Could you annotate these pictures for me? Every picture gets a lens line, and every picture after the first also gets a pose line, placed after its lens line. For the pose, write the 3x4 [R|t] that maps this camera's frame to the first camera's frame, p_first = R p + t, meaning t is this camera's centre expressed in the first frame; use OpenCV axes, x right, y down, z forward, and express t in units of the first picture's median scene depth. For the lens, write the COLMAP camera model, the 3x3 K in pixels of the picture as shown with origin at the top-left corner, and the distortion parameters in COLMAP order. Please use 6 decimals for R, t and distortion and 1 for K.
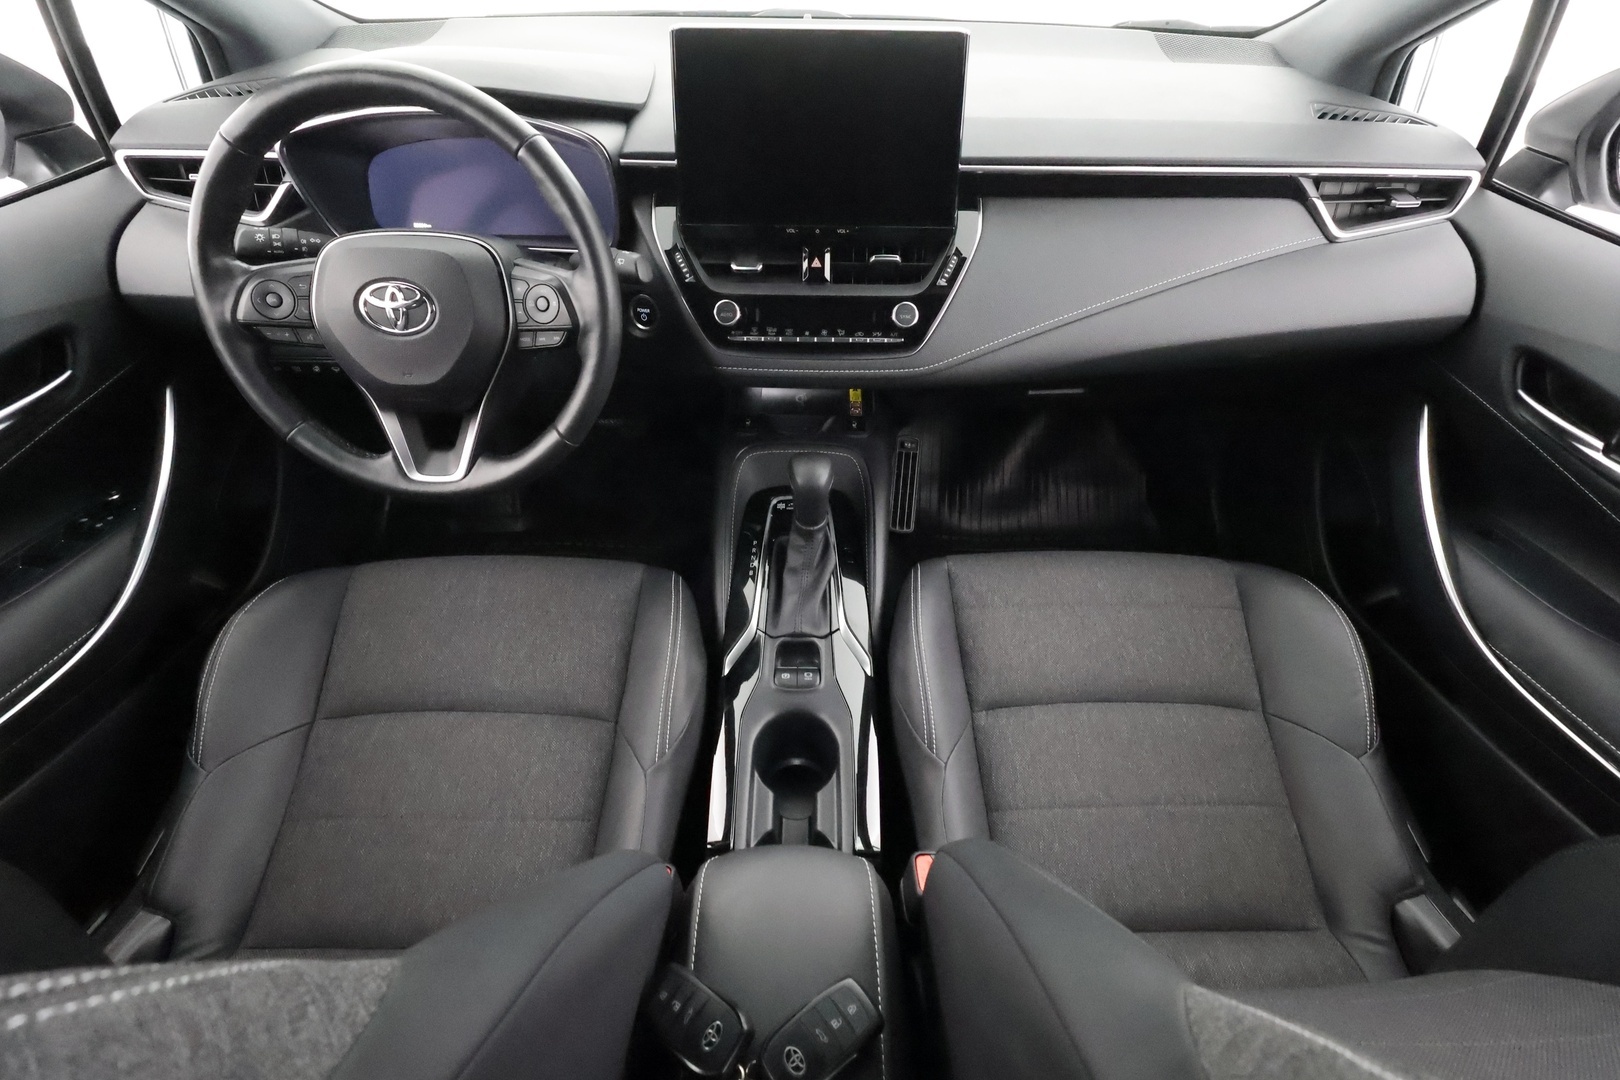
lens RADIAL K [[741.1, 0, 810.0], [0, 741.1, 540.0], [0, 0, 1]] dist [0.000240, 0.011604]
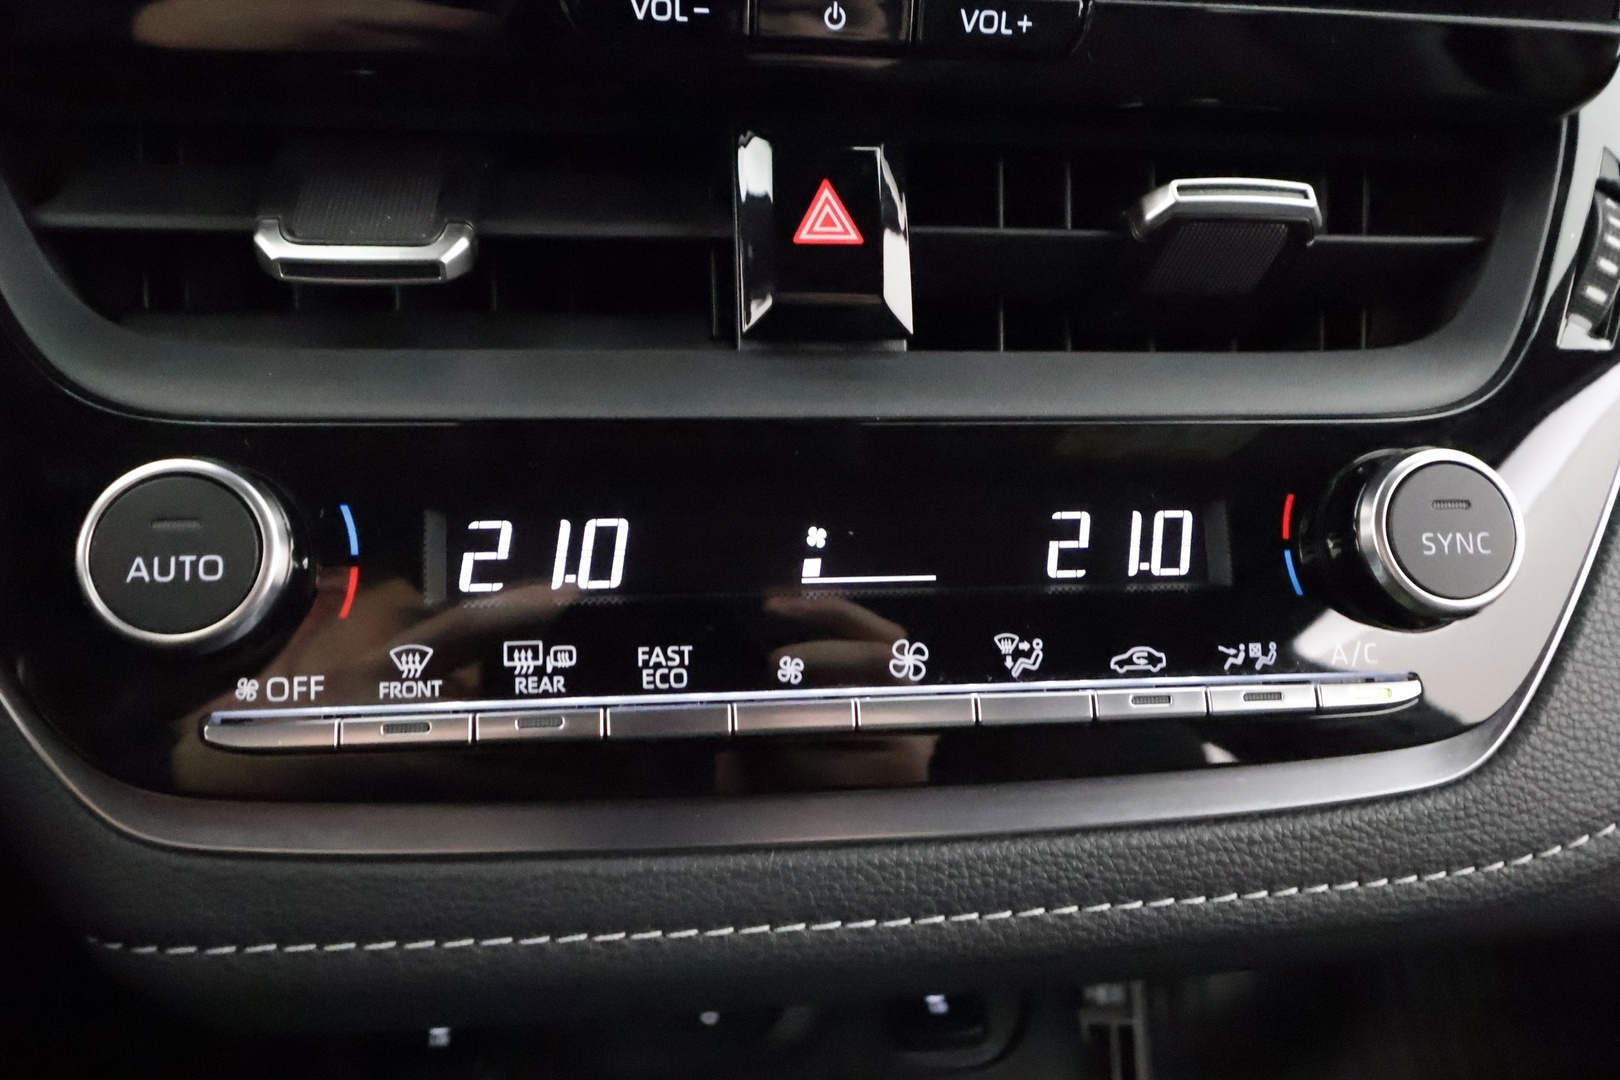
lens RADIAL K [[1349.2, 0, 810.0], [0, 1349.2, 540.0], [0, 0, 1]] dist [-0.010459, -0.002638]
pose [[0.989361, -0.028632, 0.142636, -0.037636], [0.064025, 0.966084, -0.250165, -0.243643], [-0.130635, 0.256636, 0.957639, 0.762953]]
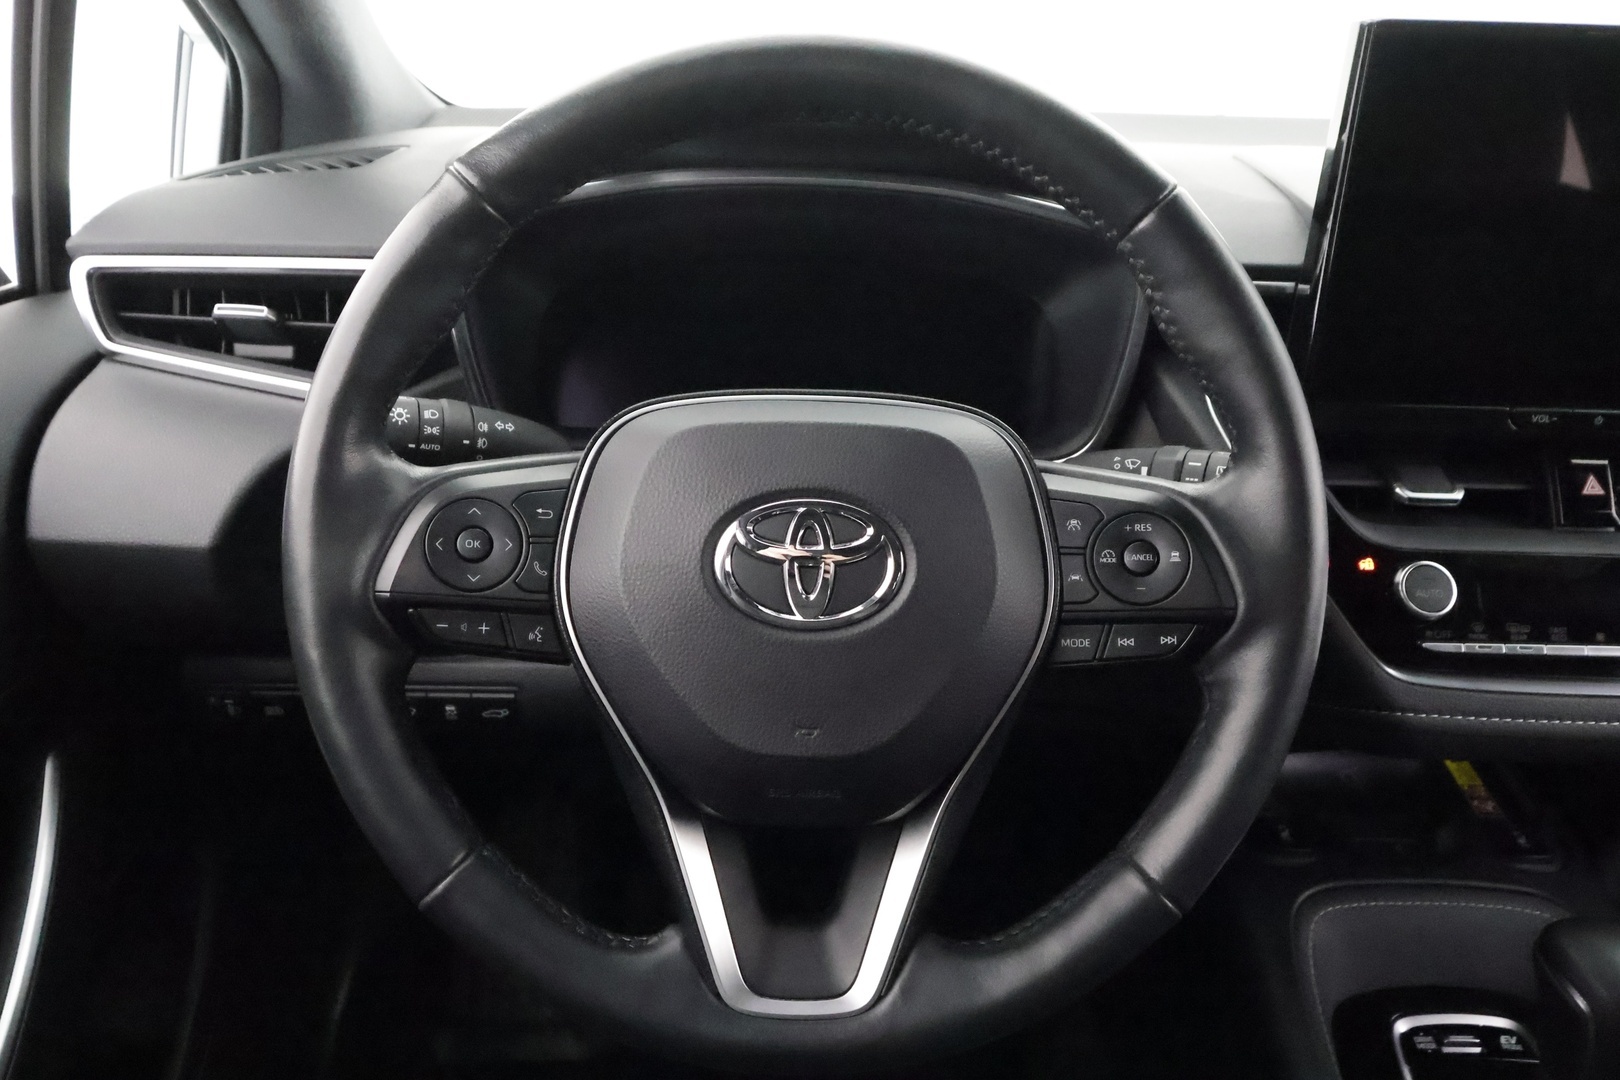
lens RADIAL K [[1277.8, 0, 810.0], [0, 1277.8, 540.0], [0, 0, 1]] dist [0.011852, 0.009232]
pose [[0.999671, 0.011398, 0.022983, -0.492972], [-0.002597, 0.936235, -0.351364, -0.070027], [-0.025523, 0.351189, 0.935957, 0.300886]]
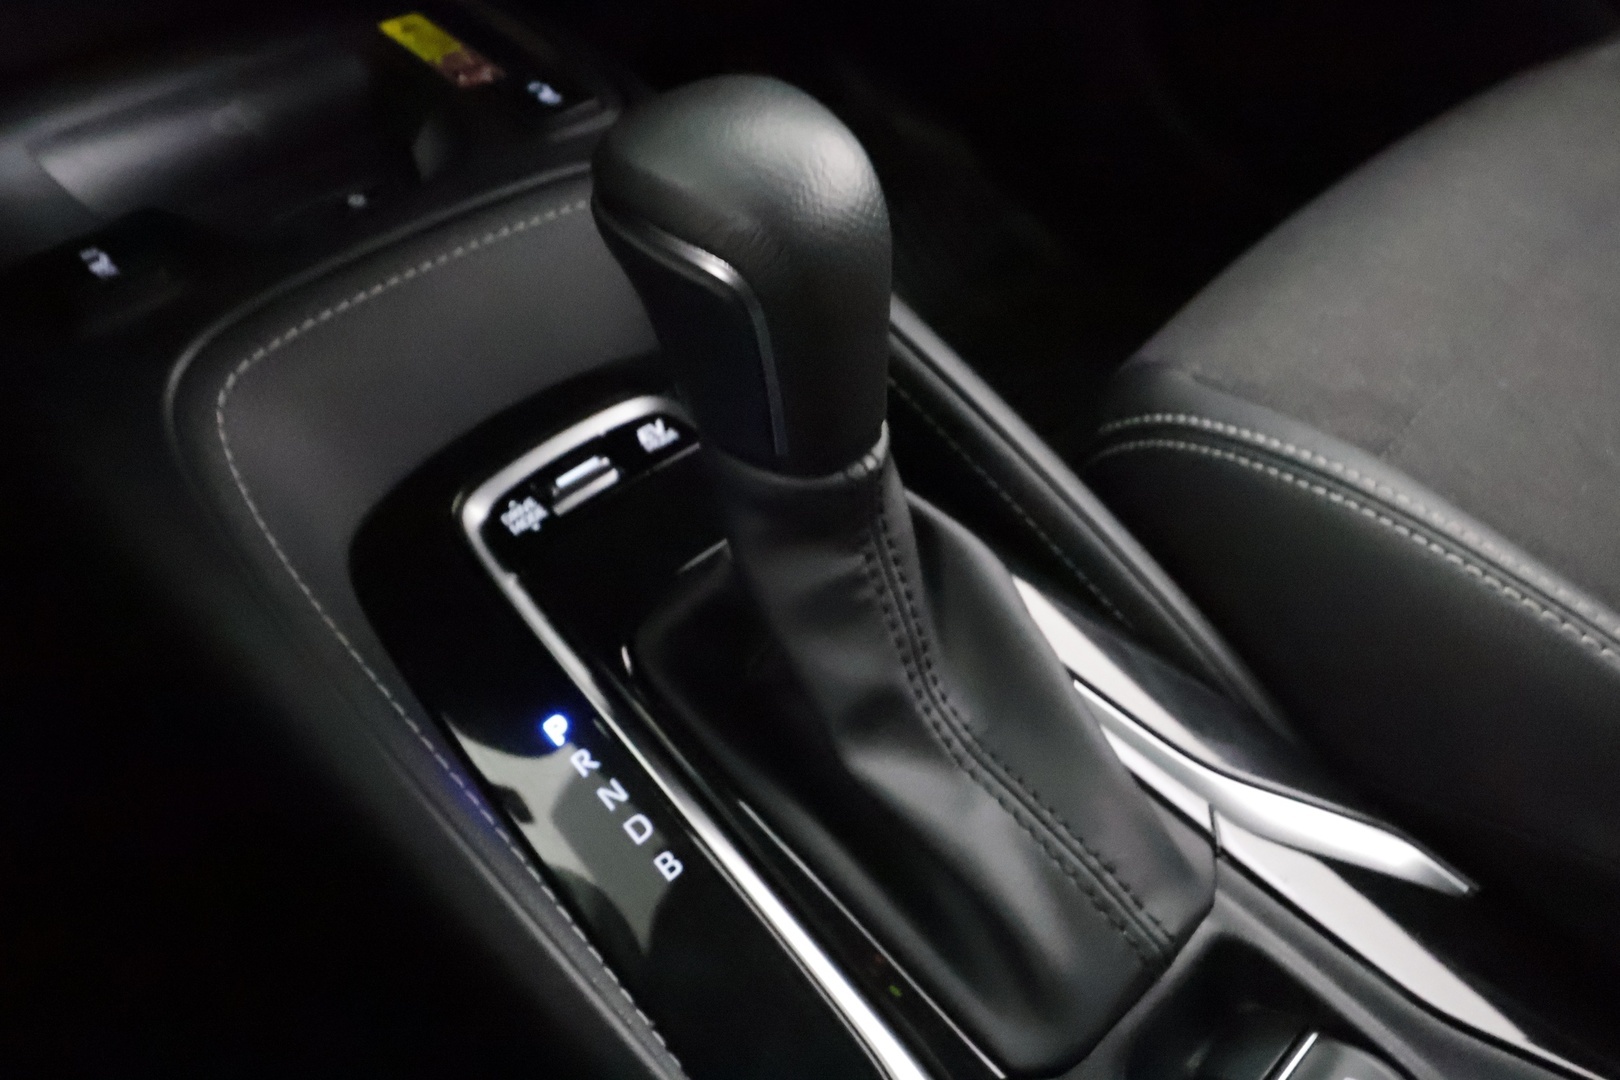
lens RADIAL K [[1349.2, 0, 810.0], [0, 1349.2, 540.0], [0, 0, 1]] dist [-0.010459, -0.002638]
pose [[0.713595, -0.502809, 0.487816, -0.203385], [0.524359, 0.845117, 0.104041, -0.047580], [-0.464575, 0.181547, 0.866724, 0.798679]]
